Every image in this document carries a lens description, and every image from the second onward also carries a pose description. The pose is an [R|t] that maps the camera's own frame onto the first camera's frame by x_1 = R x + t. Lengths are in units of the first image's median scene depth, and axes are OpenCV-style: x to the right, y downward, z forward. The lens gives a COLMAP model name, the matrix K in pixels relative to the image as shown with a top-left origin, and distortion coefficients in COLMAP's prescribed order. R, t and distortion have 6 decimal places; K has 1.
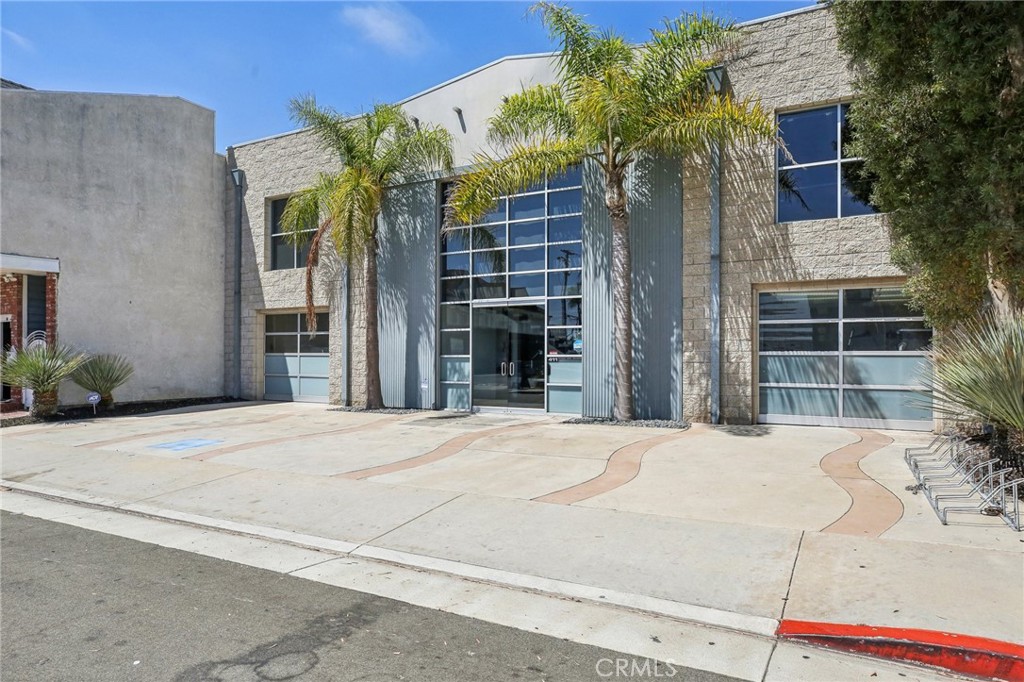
lens RADIAL K [[638.9, 0, 508.9], [0, 638.9, 343.1], [0, 0, 1]] dist [0.005407, -0.000822]
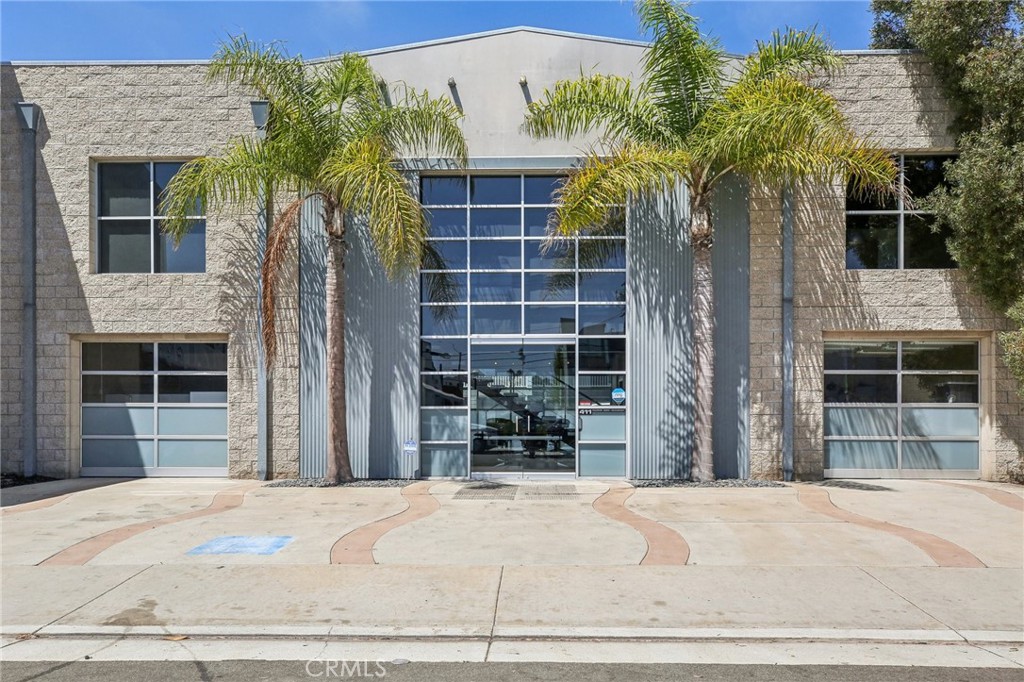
lens RADIAL K [[791.8, 0, 517.5], [0, 791.8, 402.3], [0, 0, 1]] dist [0.013490, 0.014142]
pose [[0.890432, 0.005879, 0.455079, -0.479649], [-0.009813, 0.999932, 0.006283, 0.008137], [-0.455011, -0.010060, 0.890429, 0.137129]]
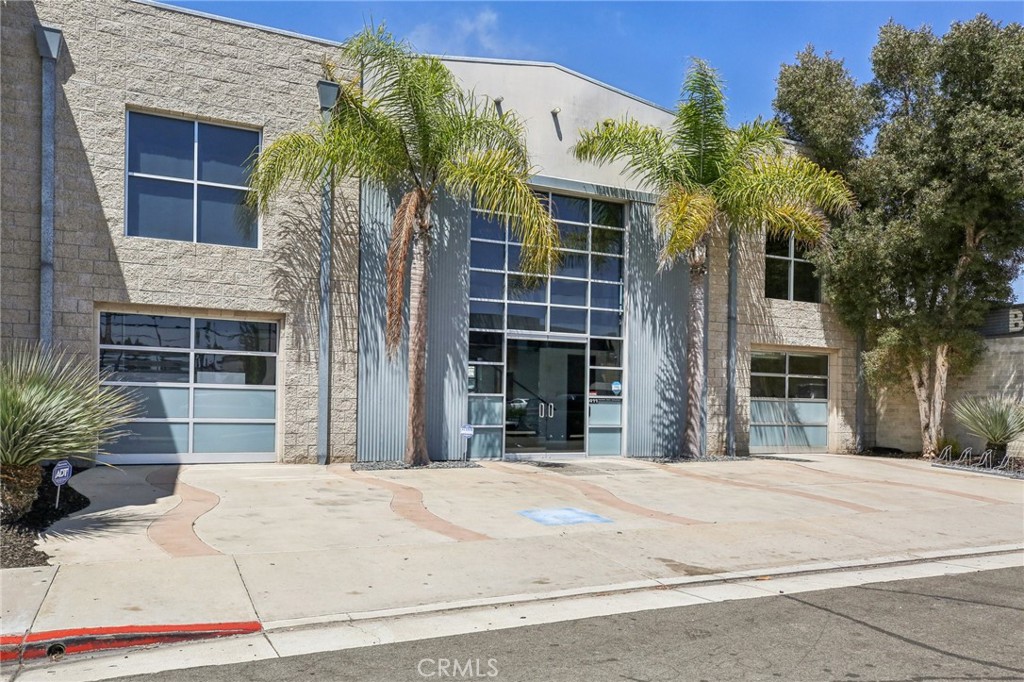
lens RADIAL K [[775.6, 0, 514.1], [0, 775.6, 386.2], [0, 0, 1]] dist [0.014699, 0.010699]
pose [[0.578942, 0.026169, 0.814949, -0.974306], [-0.035678, 0.999341, -0.006744, 0.016411], [-0.814588, -0.025171, 0.579494, 0.424900]]
